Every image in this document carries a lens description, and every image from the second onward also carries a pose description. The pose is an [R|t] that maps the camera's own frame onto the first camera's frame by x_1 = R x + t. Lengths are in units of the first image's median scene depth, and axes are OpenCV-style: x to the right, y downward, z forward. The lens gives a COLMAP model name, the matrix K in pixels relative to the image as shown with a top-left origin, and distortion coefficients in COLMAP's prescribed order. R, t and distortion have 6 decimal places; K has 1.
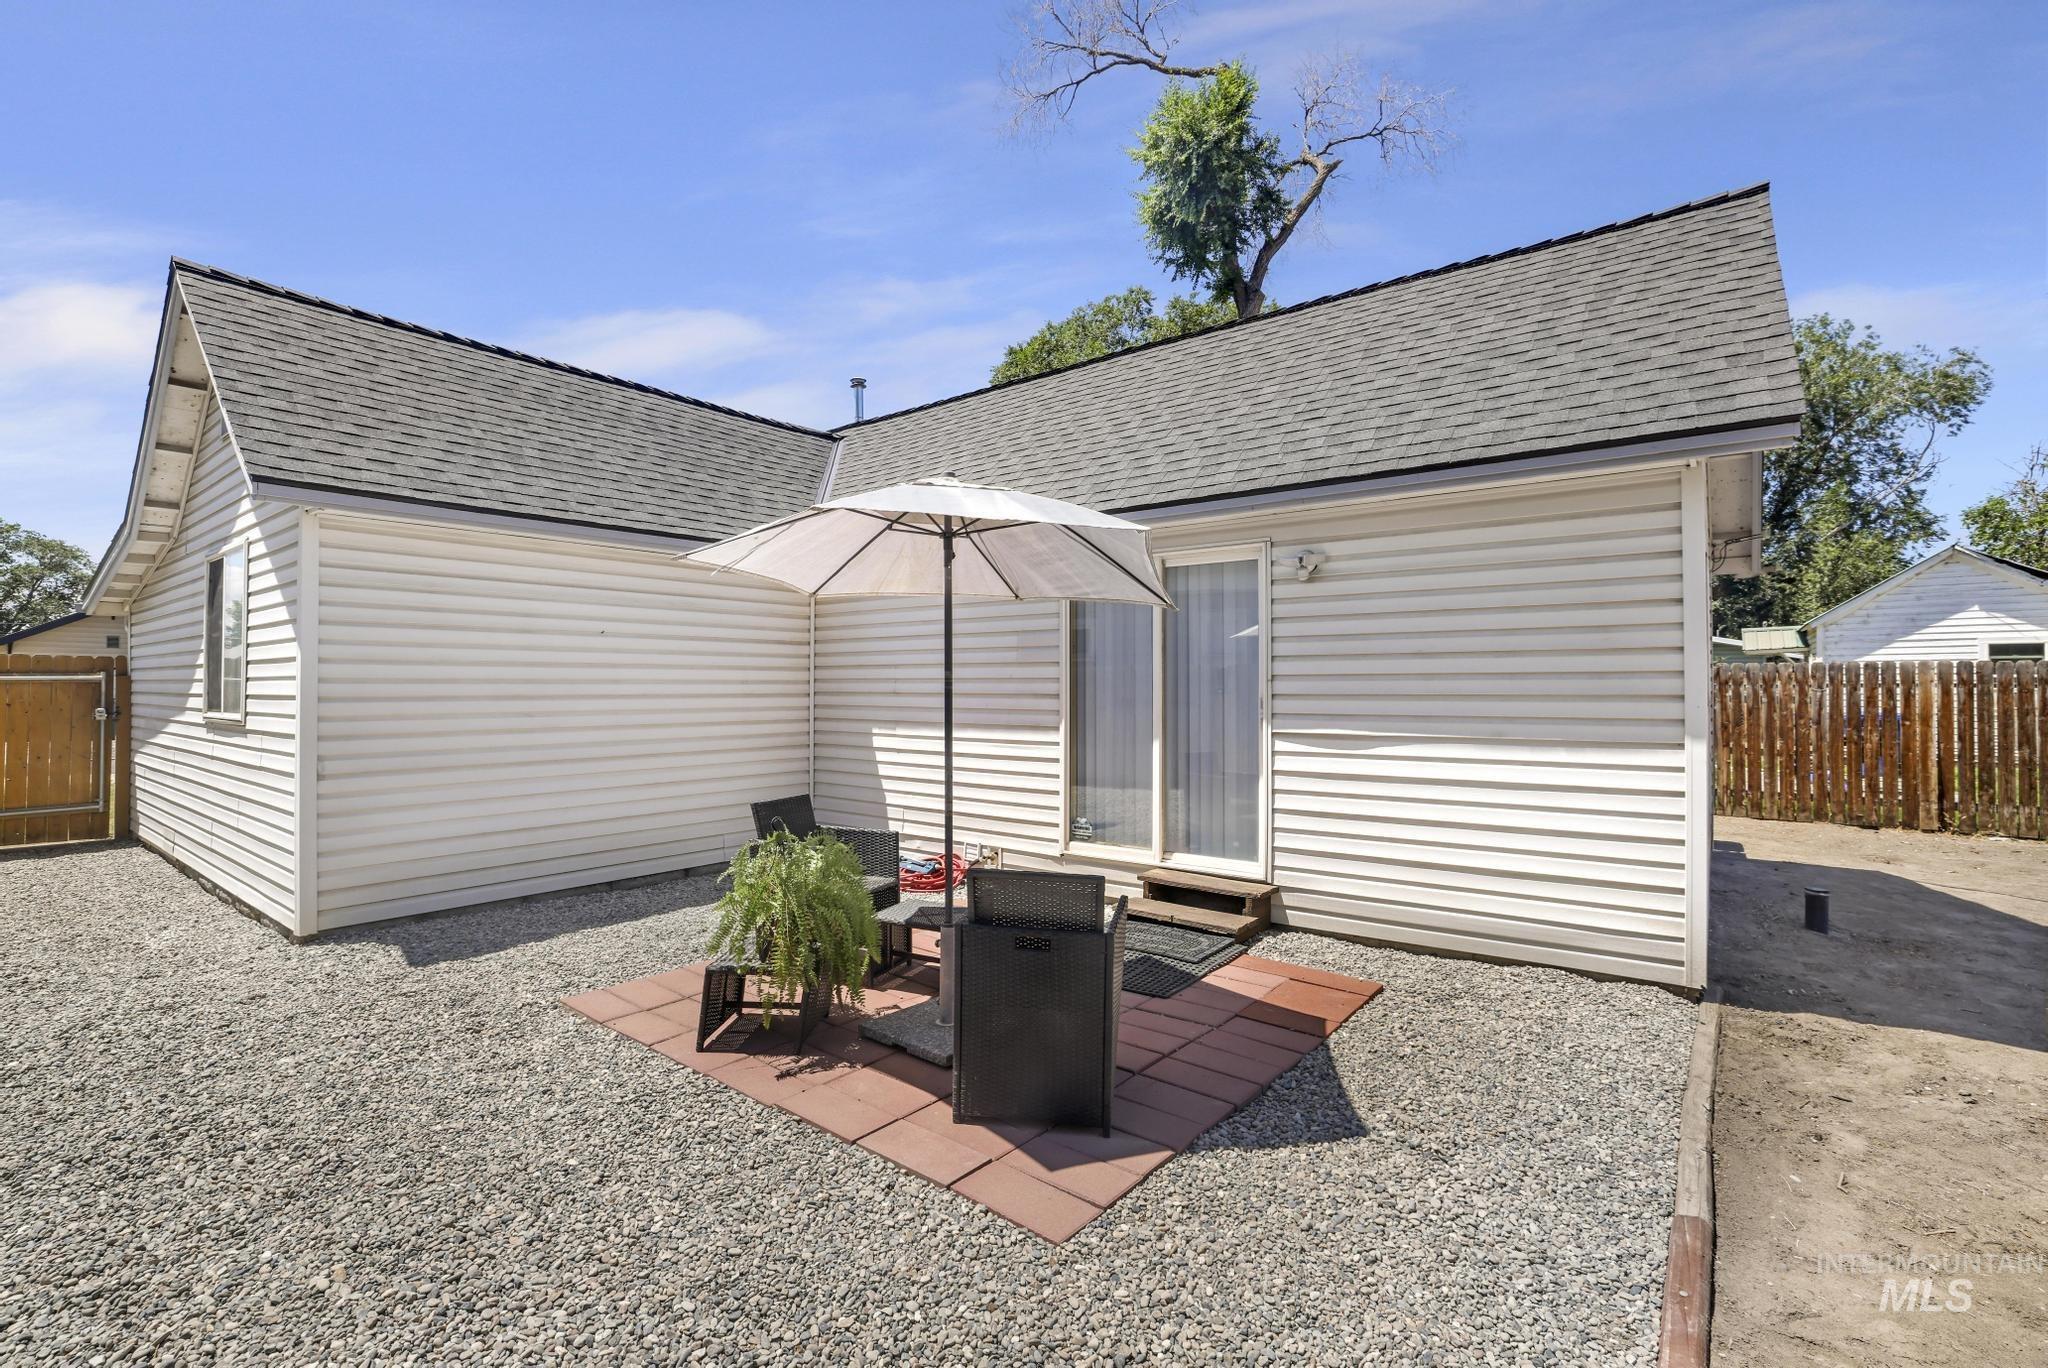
lens RADIAL K [[903.0, 0, 1029.0], [0, 903.0, 679.8], [0, 0, 1]] dist [-0.017925, 0.000343]
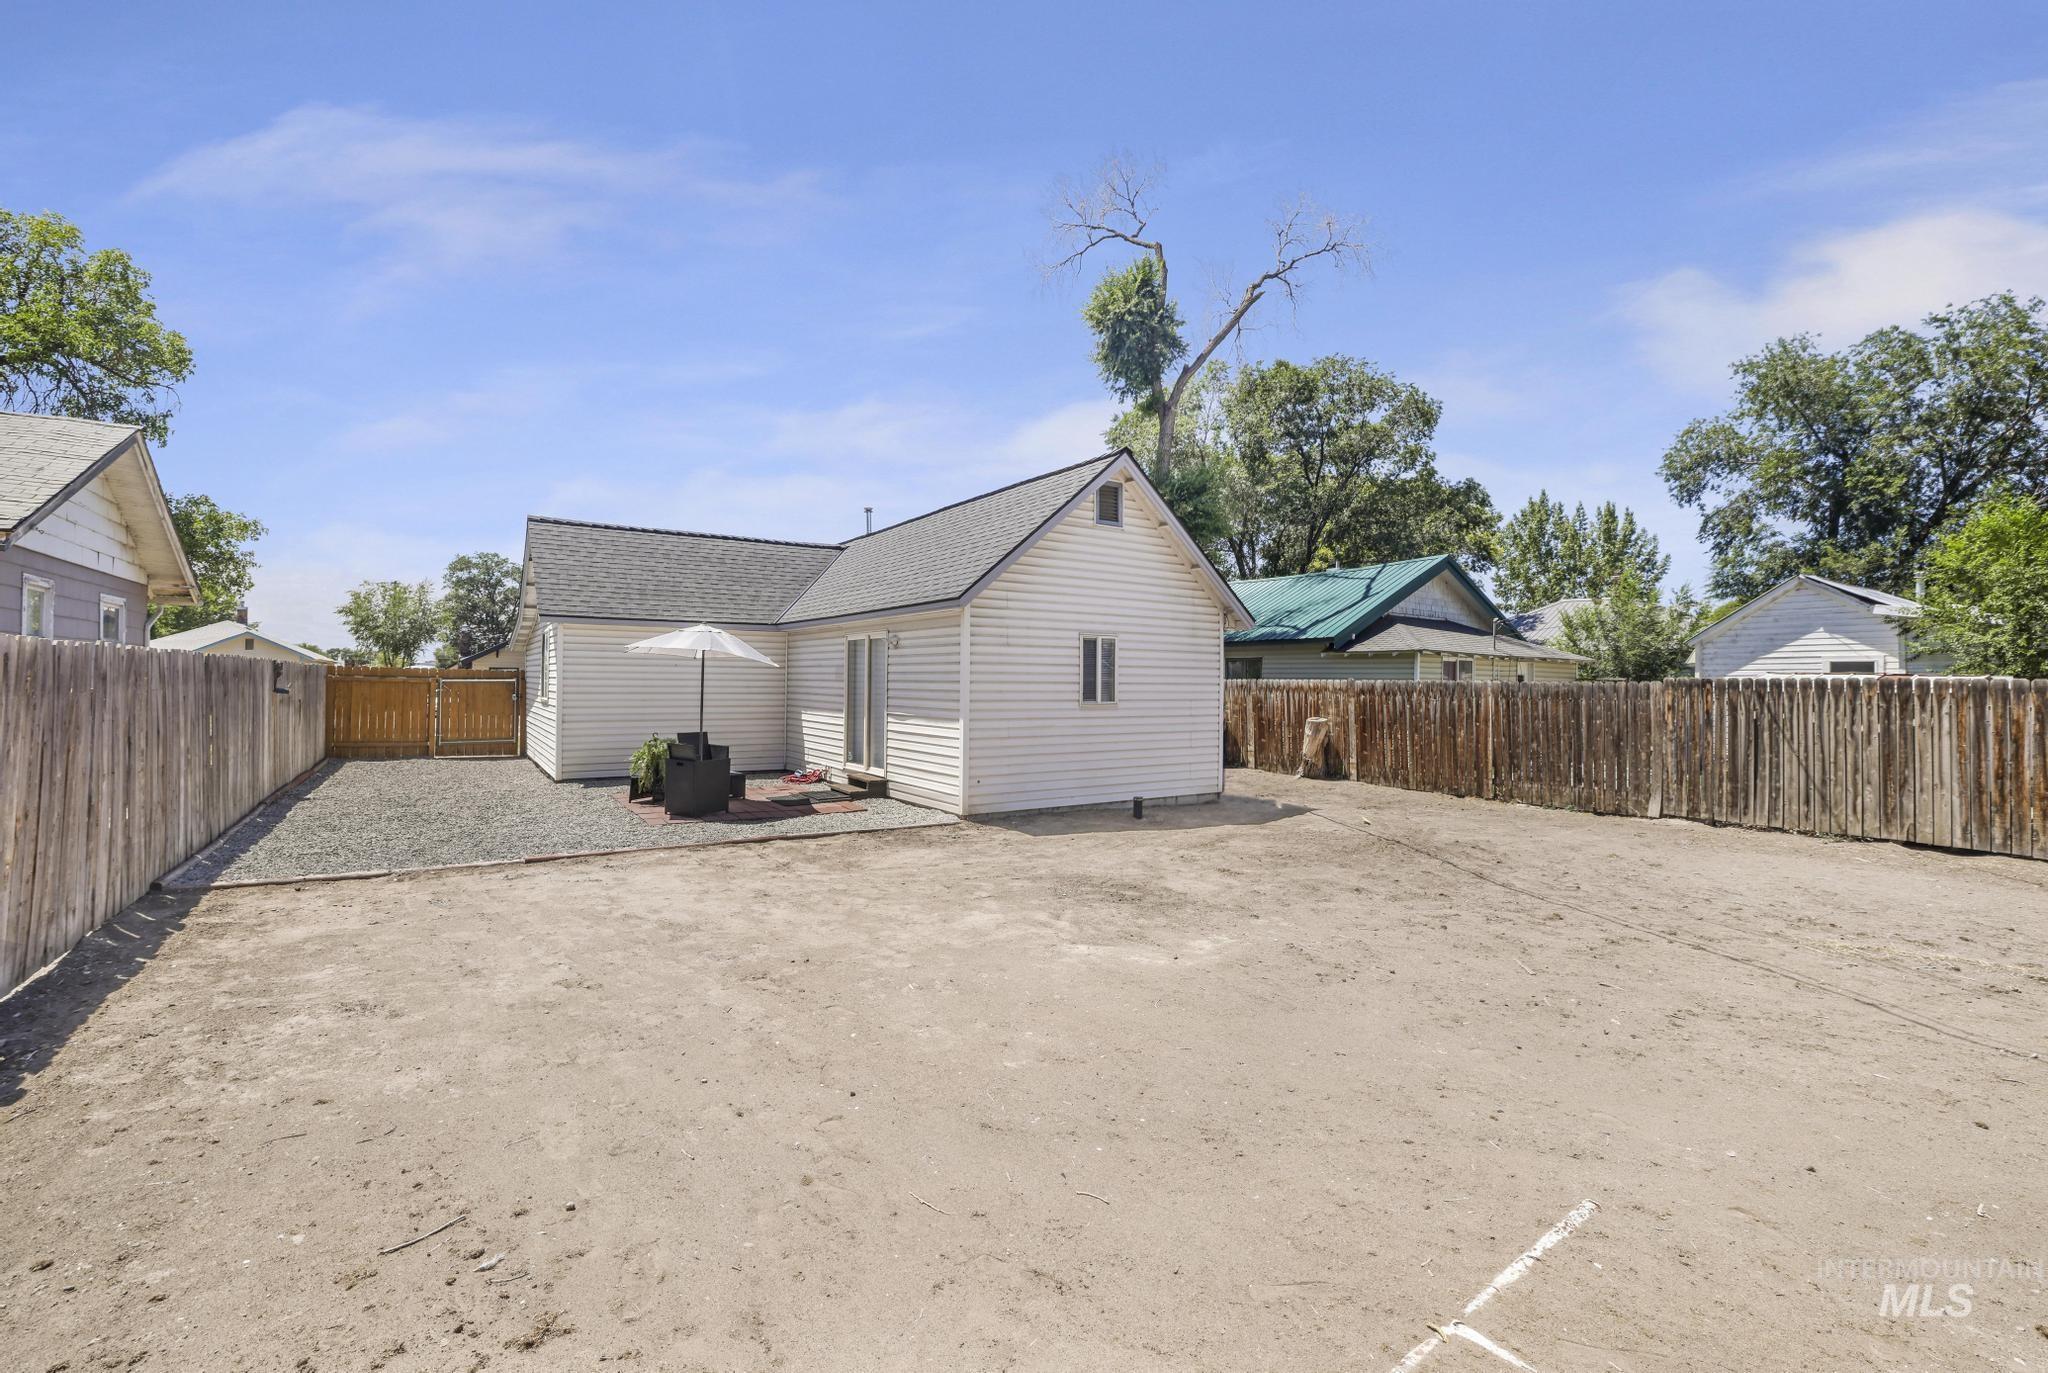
lens RADIAL K [[884.9, 0, 1024.0], [0, 884.9, 686.5], [0, 0, 1]] dist [-0.021418, -0.000052]
pose [[0.948190, 0.011523, -0.317496, 0.780917], [-0.008397, 0.999902, 0.011210, -0.022634], [0.317594, -0.007963, 0.948193, -0.614356]]
